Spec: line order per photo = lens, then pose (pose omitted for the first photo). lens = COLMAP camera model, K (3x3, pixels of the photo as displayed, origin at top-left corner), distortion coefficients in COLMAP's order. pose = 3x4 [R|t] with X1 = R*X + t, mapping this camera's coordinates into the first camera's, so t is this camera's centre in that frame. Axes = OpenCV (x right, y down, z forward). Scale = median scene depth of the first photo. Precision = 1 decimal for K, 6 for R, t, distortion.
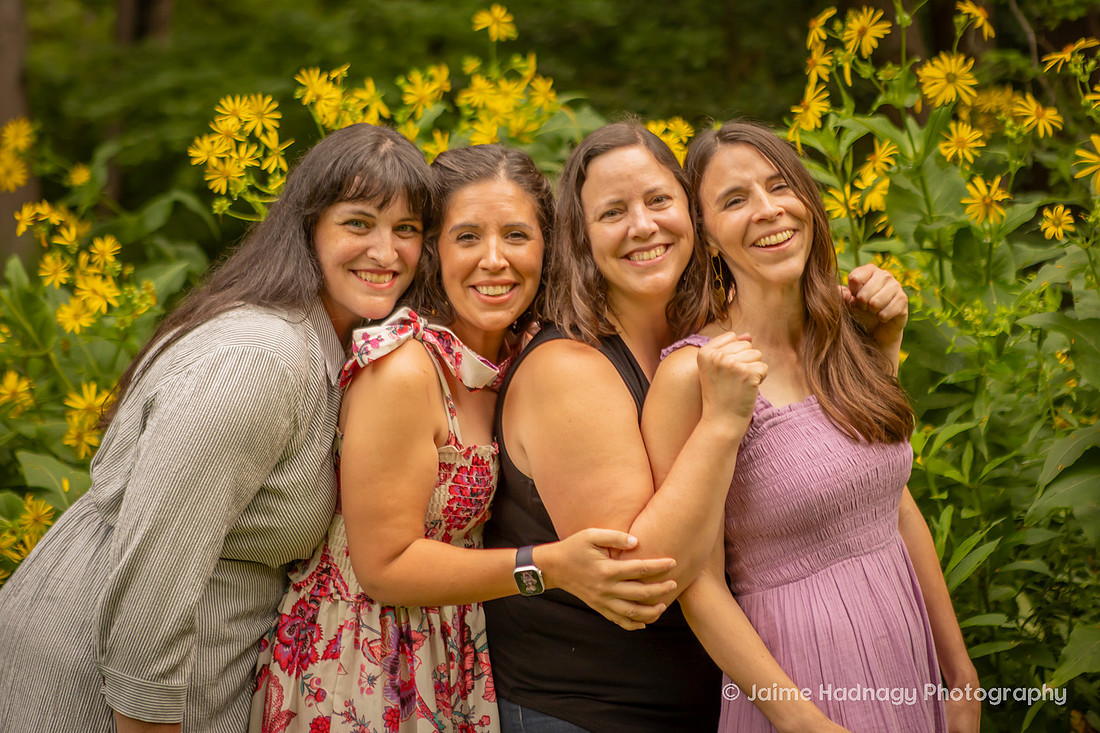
lens RADIAL K [[2200.3, 0, 608.3], [0, 2200.3, 353.0], [0, 0, 1]] dist [-0.031825, 1.859059]
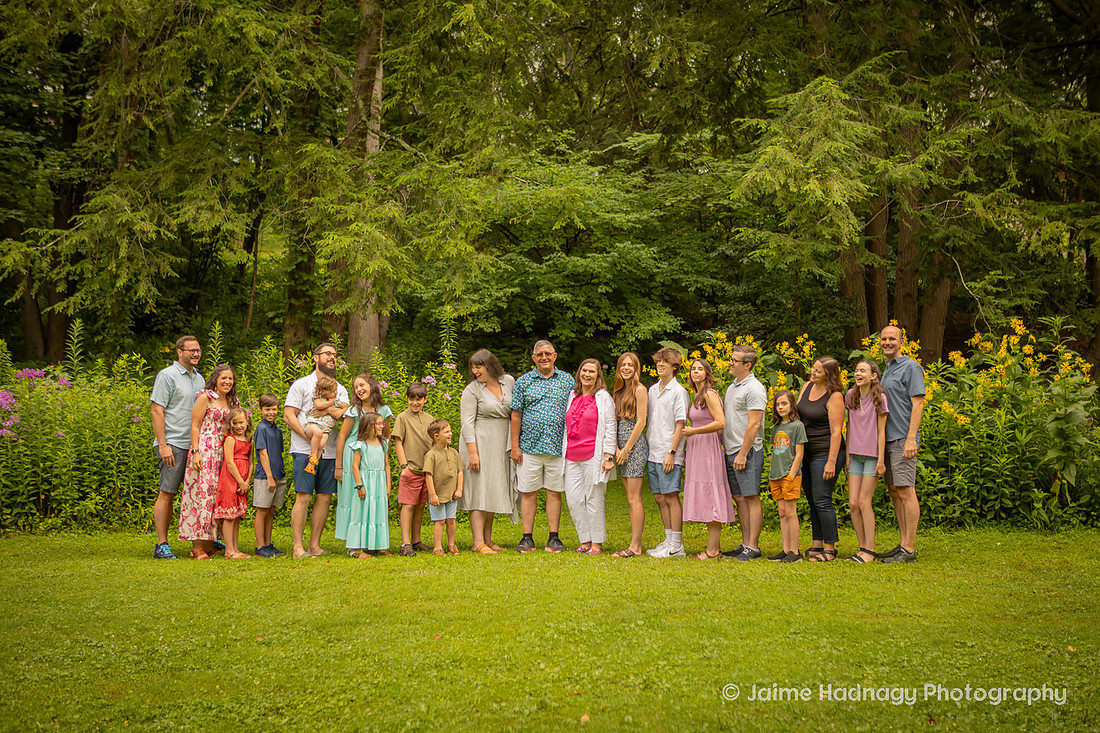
lens RADIAL K [[1374.5, 0, 594.3], [0, 1374.5, 337.7], [0, 0, 1]] dist [-0.019104, 0.052272]
pose [[0.992481, 0.057051, 0.108289, -1.233183], [-0.049218, 0.996067, -0.073680, 0.144316], [-0.112066, 0.067797, 0.991385, -2.161077]]
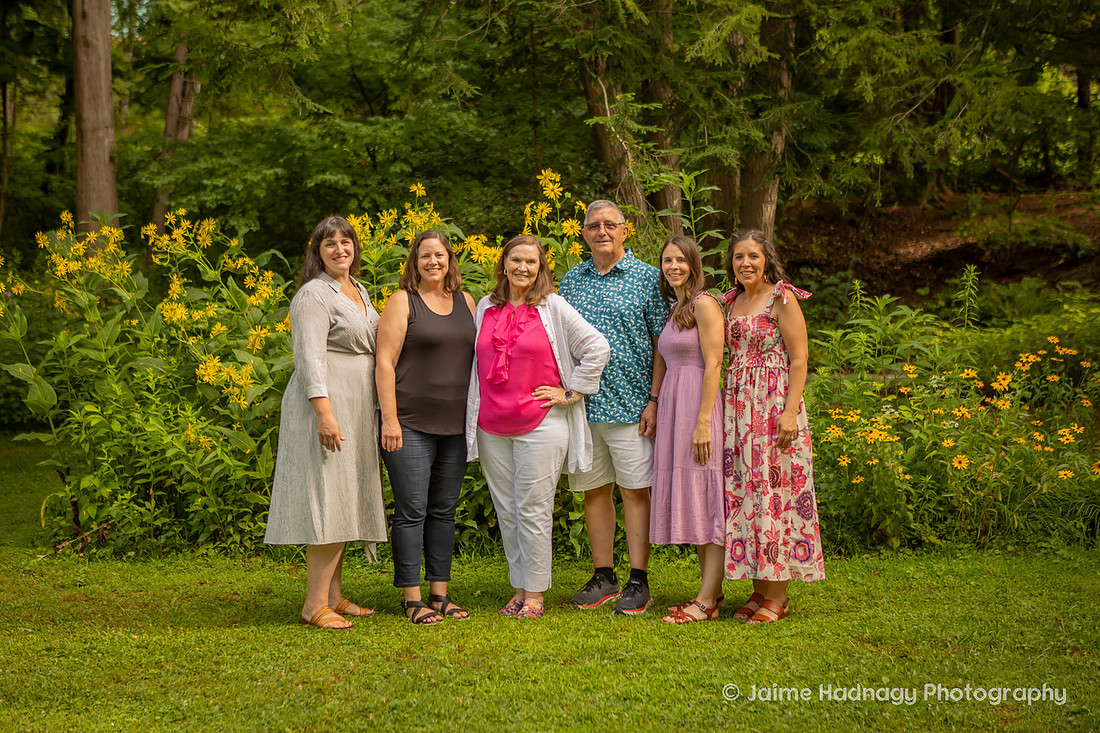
lens RADIAL K [[1640.9, 0, 550.0], [0, 1640.9, 366.5], [0, 0, 1]] dist [0.028701, 0.052529]
pose [[0.998697, 0.032523, 0.039337, 0.044780], [-0.032724, 0.999454, 0.004485, 0.049833], [-0.039170, -0.005766, 0.999216, -1.140255]]
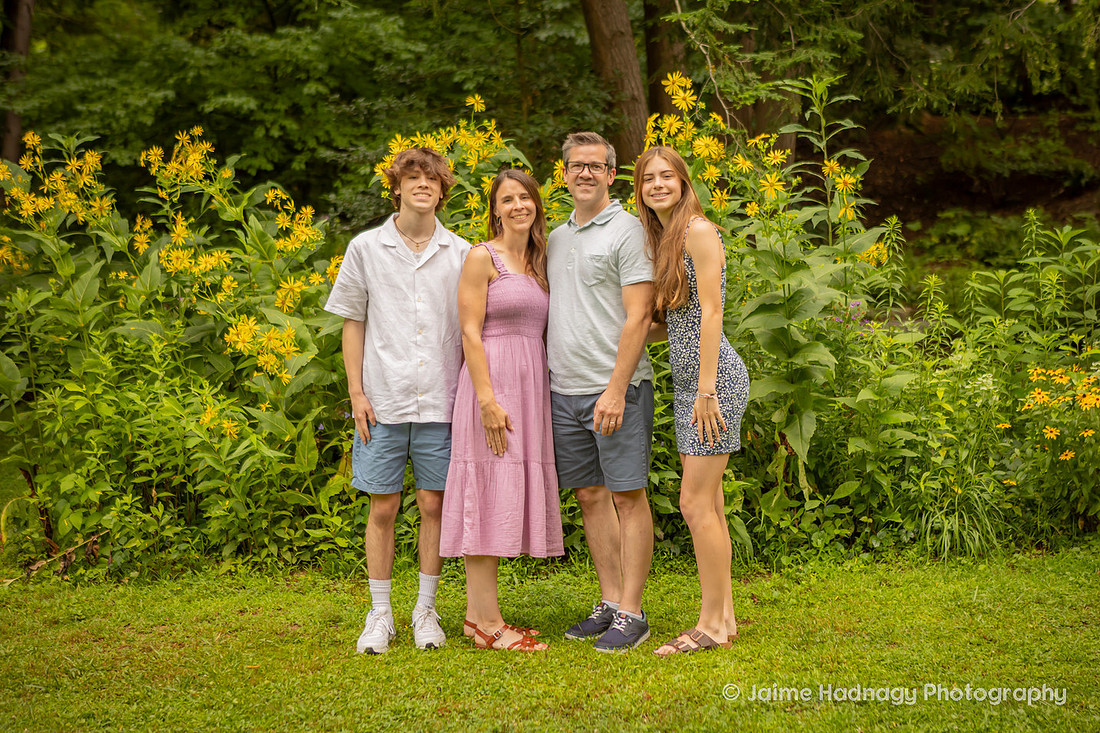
lens RADIAL K [[1831.6, 0, 603.7], [0, 1831.6, 333.0], [0, 0, 1]] dist [0.071522, 0.060476]
pose [[0.990358, 0.012510, 0.137968, -0.209156], [-0.014138, 0.999842, 0.010821, 0.051181], [-0.137810, -0.012667, 0.990378, -0.869770]]
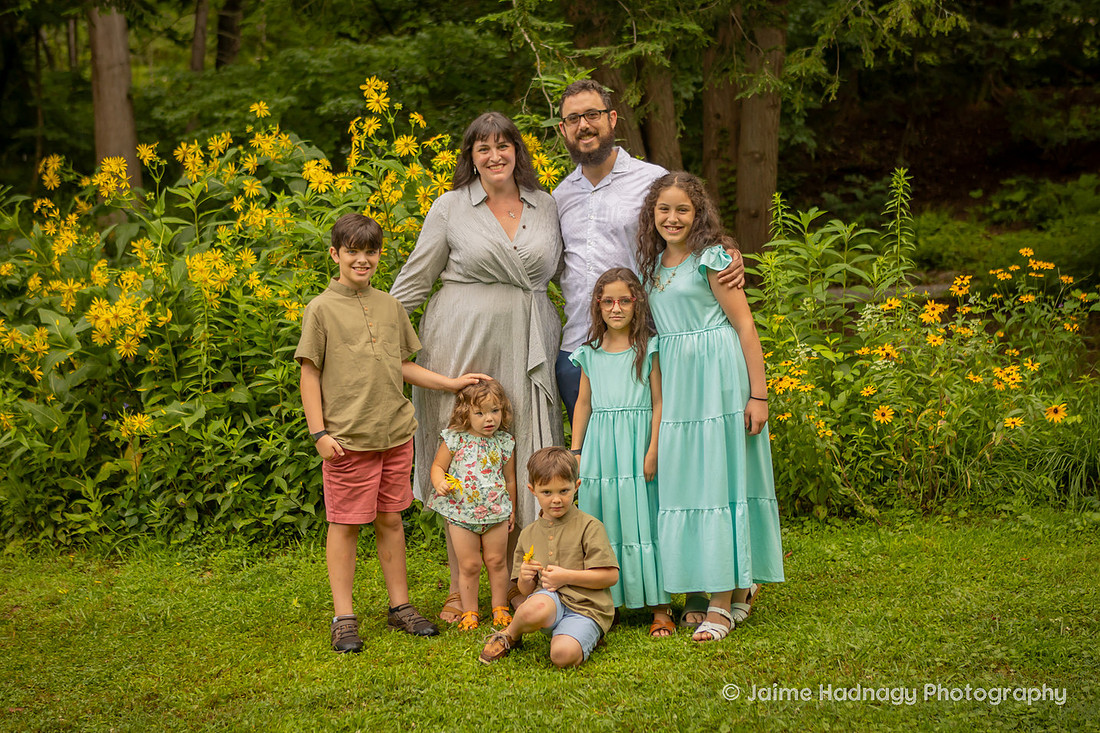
lens RADIAL K [[1616.3, 0, 580.3], [0, 1616.3, 329.6], [0, 0, 1]] dist [0.009400, -0.025164]
pose [[0.999927, -0.010838, -0.005420, 0.337682], [0.011013, 0.999376, 0.033558, 0.018956], [0.005053, -0.033615, 0.999422, -0.741724]]
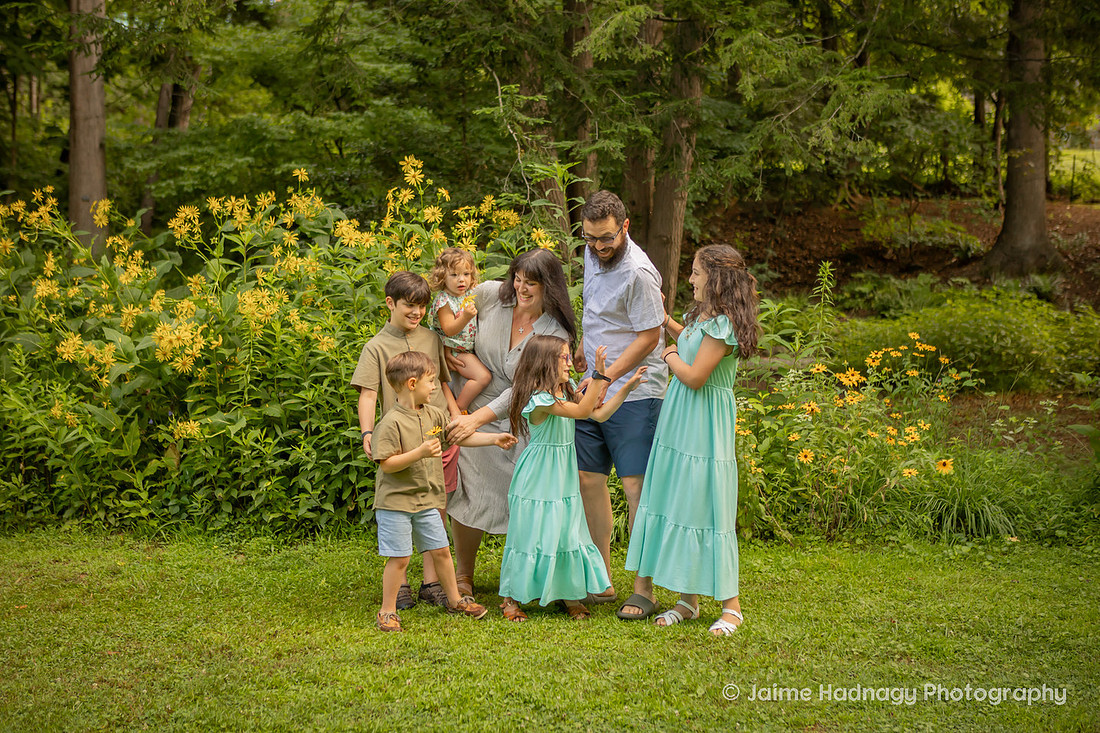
lens RADIAL K [[1424.1, 0, 564.8], [0, 1424.1, 376.6], [0, 0, 1]] dist [-0.008904, 0.010542]
pose [[0.996218, 0.053881, 0.068161, 0.204671], [-0.055941, 0.998022, 0.028685, 0.026312], [-0.066480, -0.032389, 0.997262, -0.875947]]
